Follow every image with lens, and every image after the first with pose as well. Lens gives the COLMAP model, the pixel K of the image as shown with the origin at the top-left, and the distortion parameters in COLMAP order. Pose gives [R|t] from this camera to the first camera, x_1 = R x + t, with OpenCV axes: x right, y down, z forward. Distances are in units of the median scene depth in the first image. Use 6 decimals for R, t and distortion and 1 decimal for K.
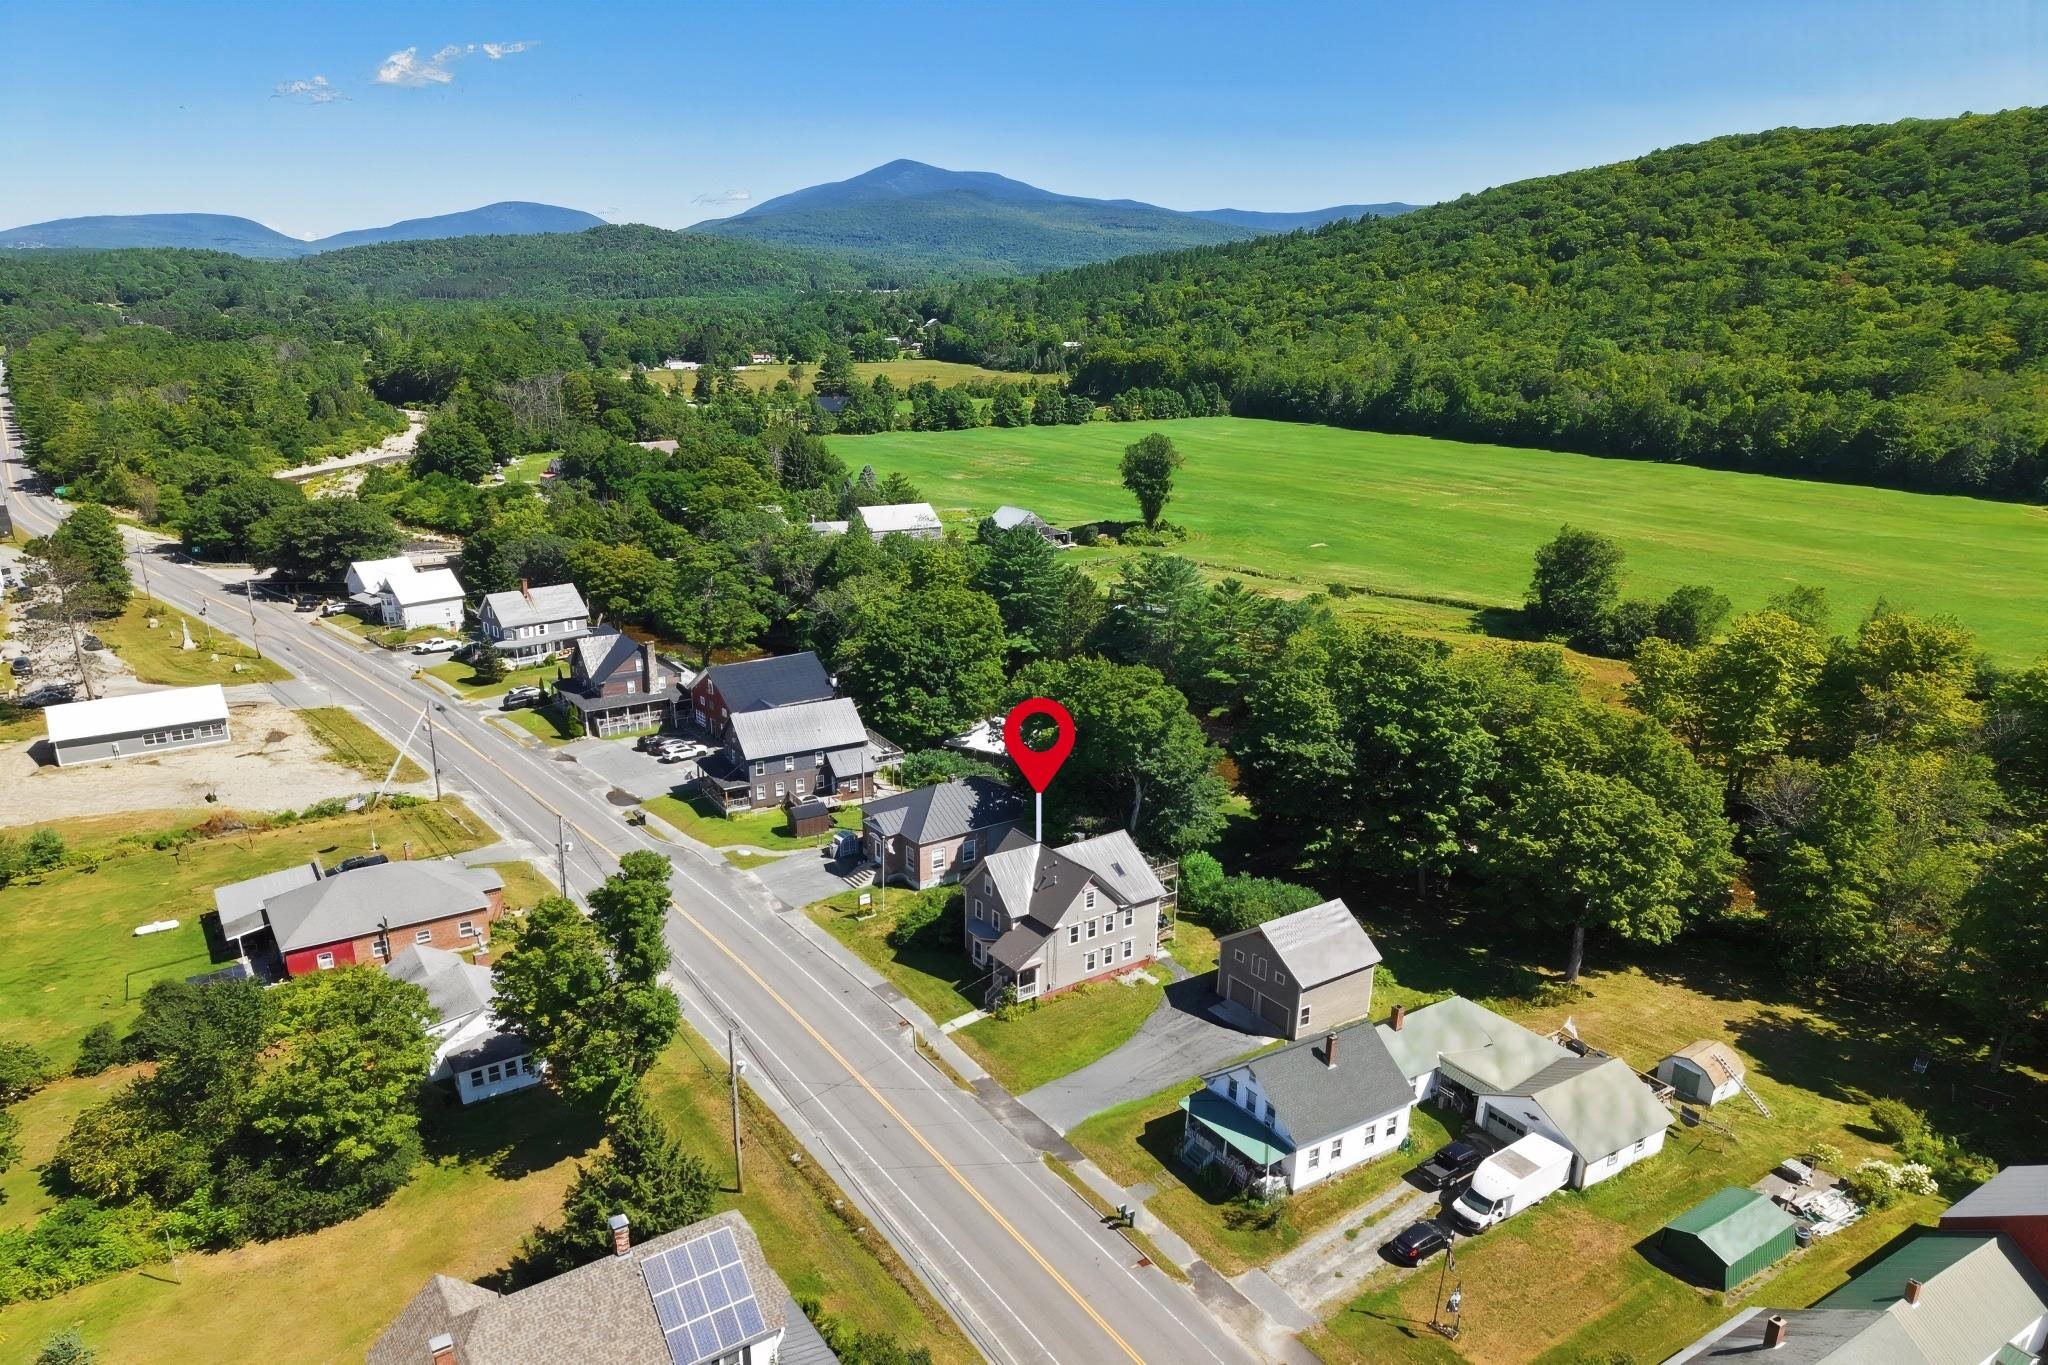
lens RADIAL K [[1405.2, 0, 1046.0], [0, 1405.2, 688.1], [0, 0, 1]] dist [0.039664, -0.055156]
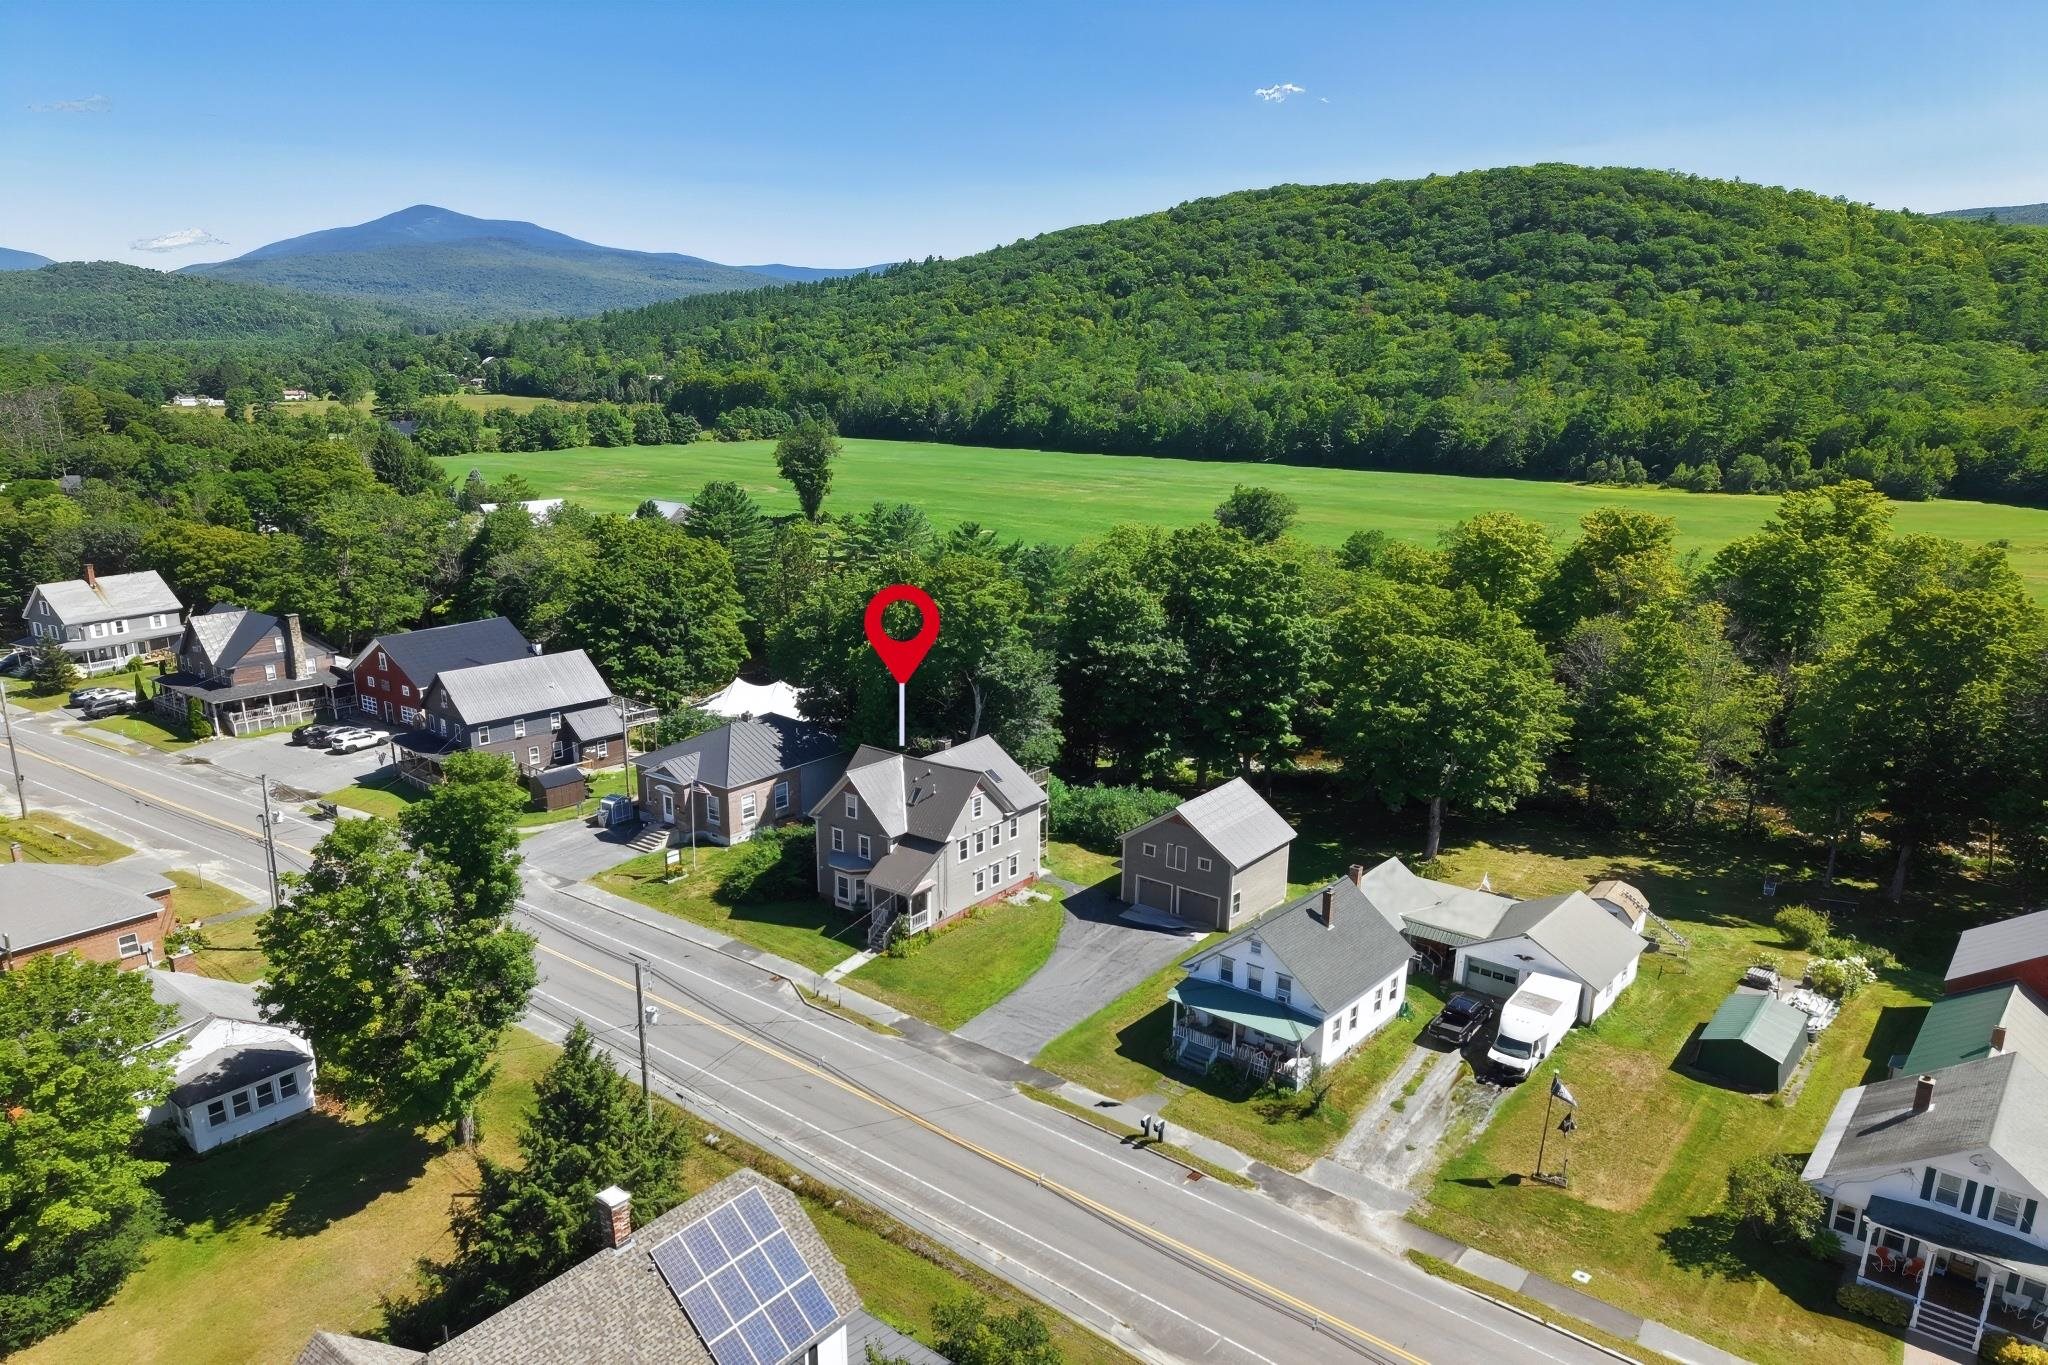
lens RADIAL K [[1405.2, 0, 1046.0], [0, 1405.2, 688.1], [0, 0, 1]] dist [0.039664, -0.055156]
pose [[0.953536, -0.080887, 0.290218, -0.128727], [0.092181, 0.995417, -0.025432, 0.079869], [-0.286831, 0.051003, 0.956622, 0.133267]]
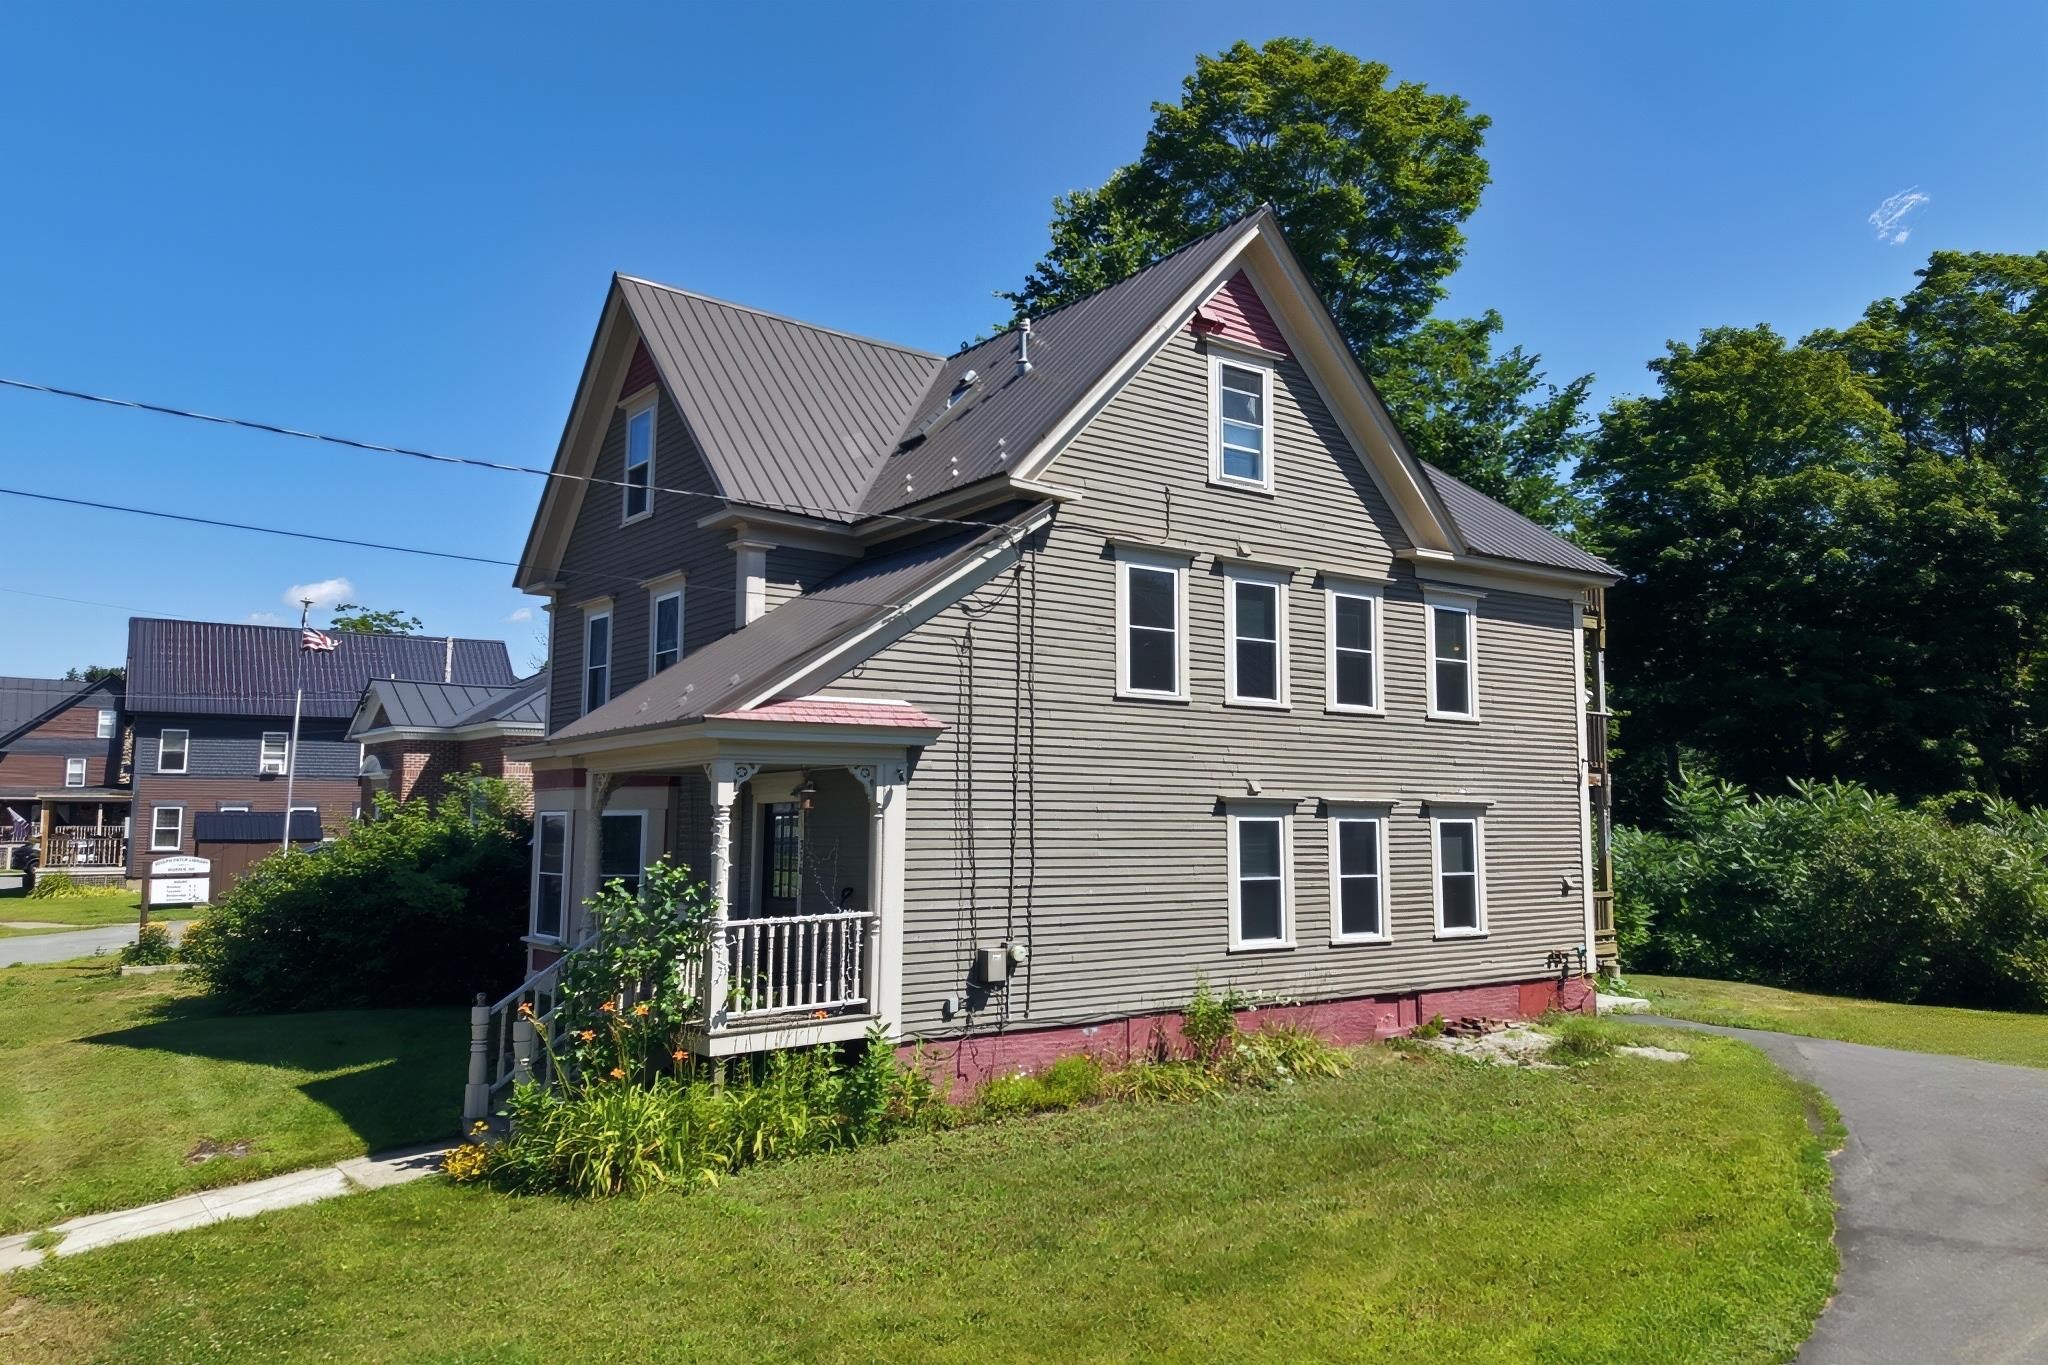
lens RADIAL K [[1502.9, 0, 1023.7], [0, 1502.9, 646.3], [0, 0, 1]] dist [-0.008478, 0.006152]
pose [[0.999661, -0.008307, 0.024689, 0.002684], [0.017003, 0.926126, -0.376831, 0.178420], [-0.019735, 0.377123, 0.925953, 0.653807]]
